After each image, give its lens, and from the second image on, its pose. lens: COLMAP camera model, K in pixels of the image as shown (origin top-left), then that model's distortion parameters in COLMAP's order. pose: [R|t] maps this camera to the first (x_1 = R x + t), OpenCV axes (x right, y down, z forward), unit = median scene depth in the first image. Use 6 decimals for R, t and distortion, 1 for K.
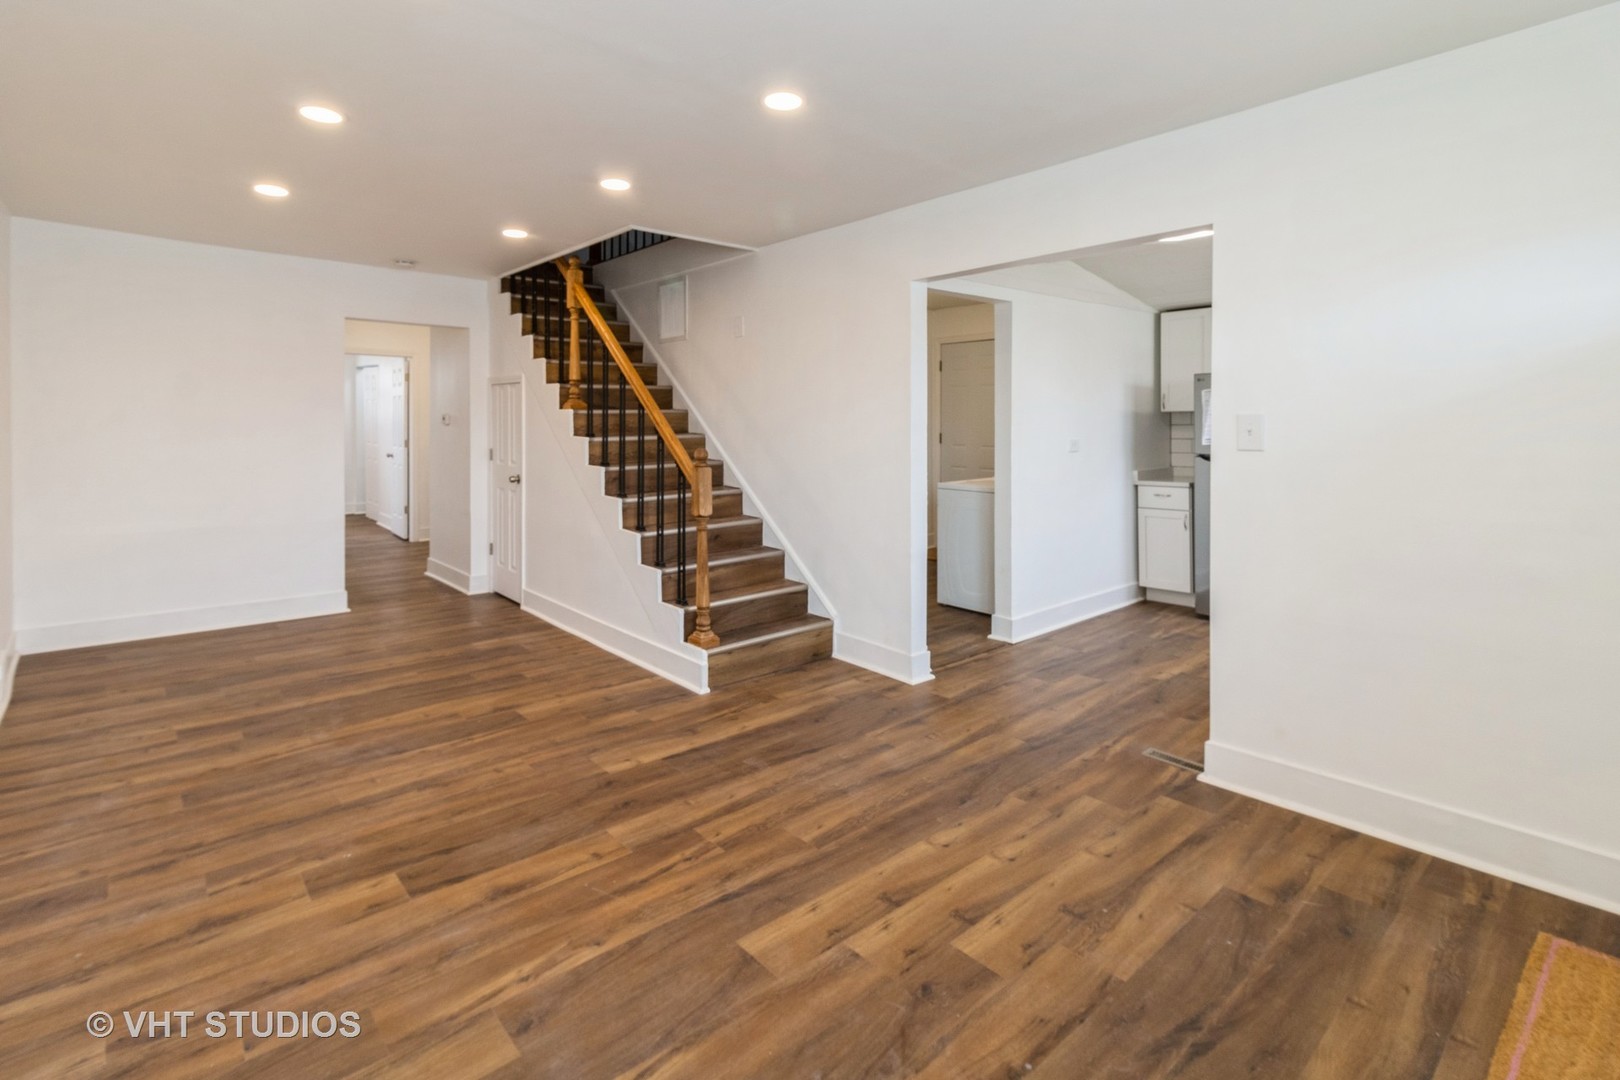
lens RADIAL K [[764.6, 0, 806.3], [0, 764.6, 534.7], [0, 0, 1]] dist [0.002431, -0.000060]
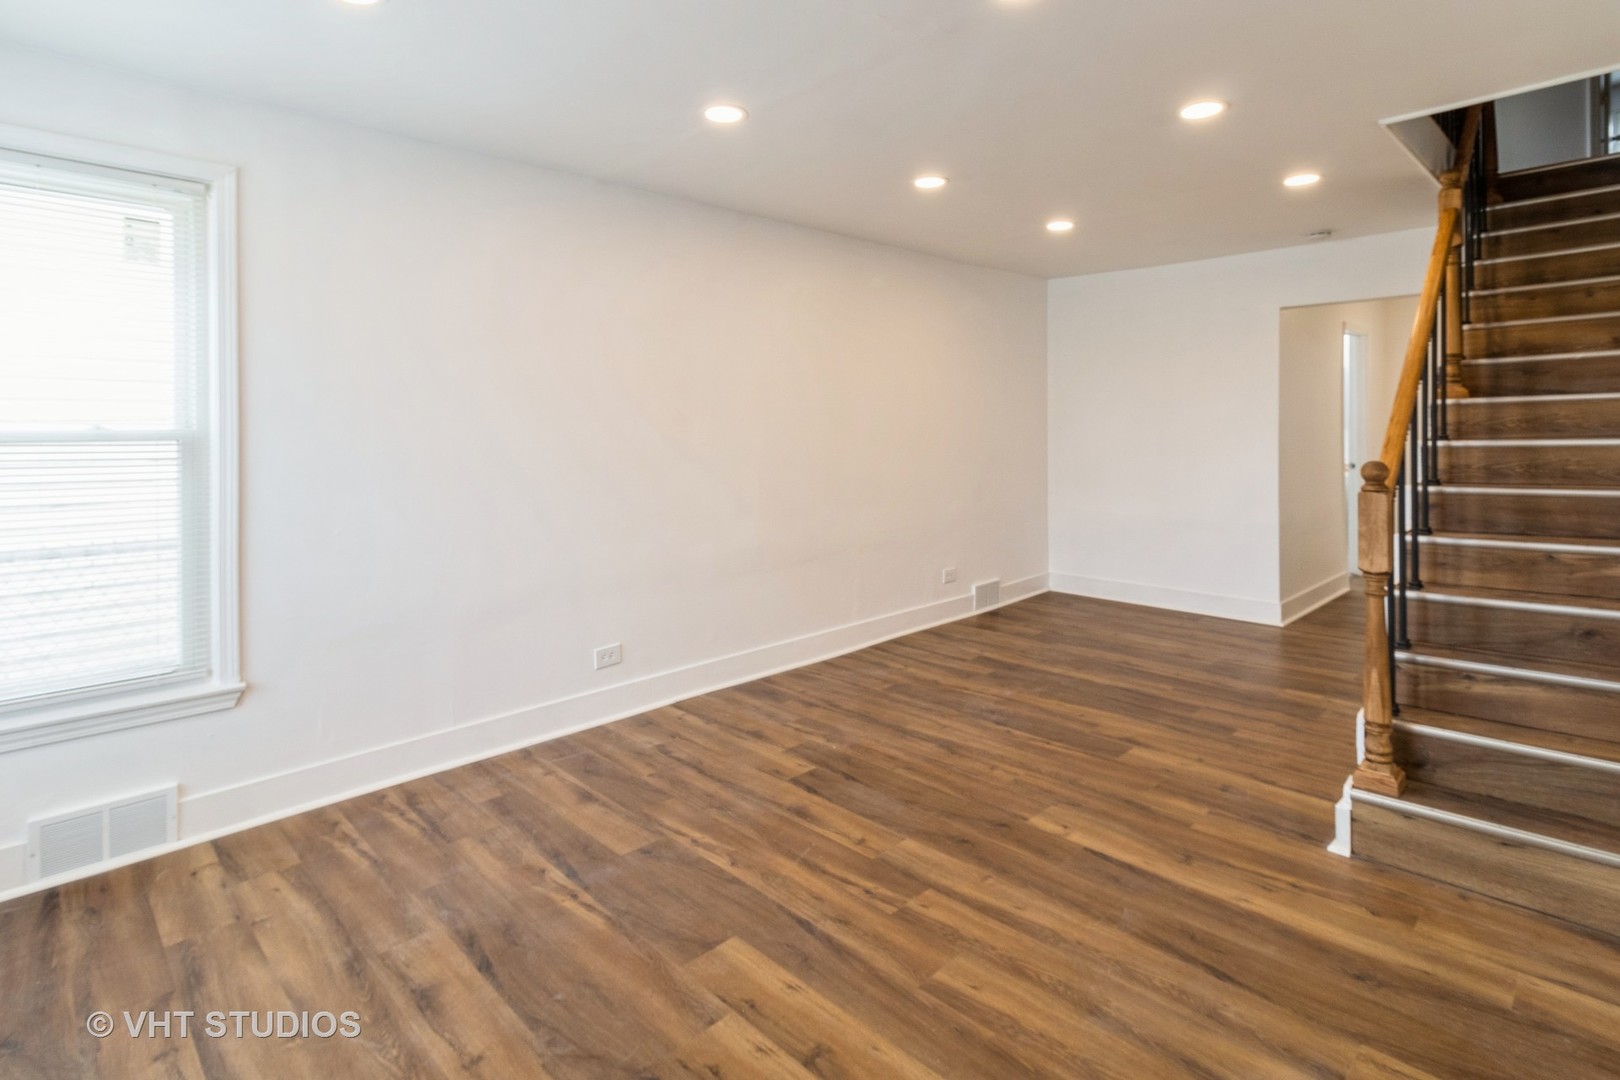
lens RADIAL K [[830.7, 0, 804.5], [0, 830.7, 534.2], [0, 0, 1]] dist [-0.001726, -0.000368]
pose [[0.043019, 0.126375, -0.991049, 0.815211], [-0.134385, 0.983685, 0.119603, -0.118672], [0.989995, 0.128037, 0.059300, 0.834468]]
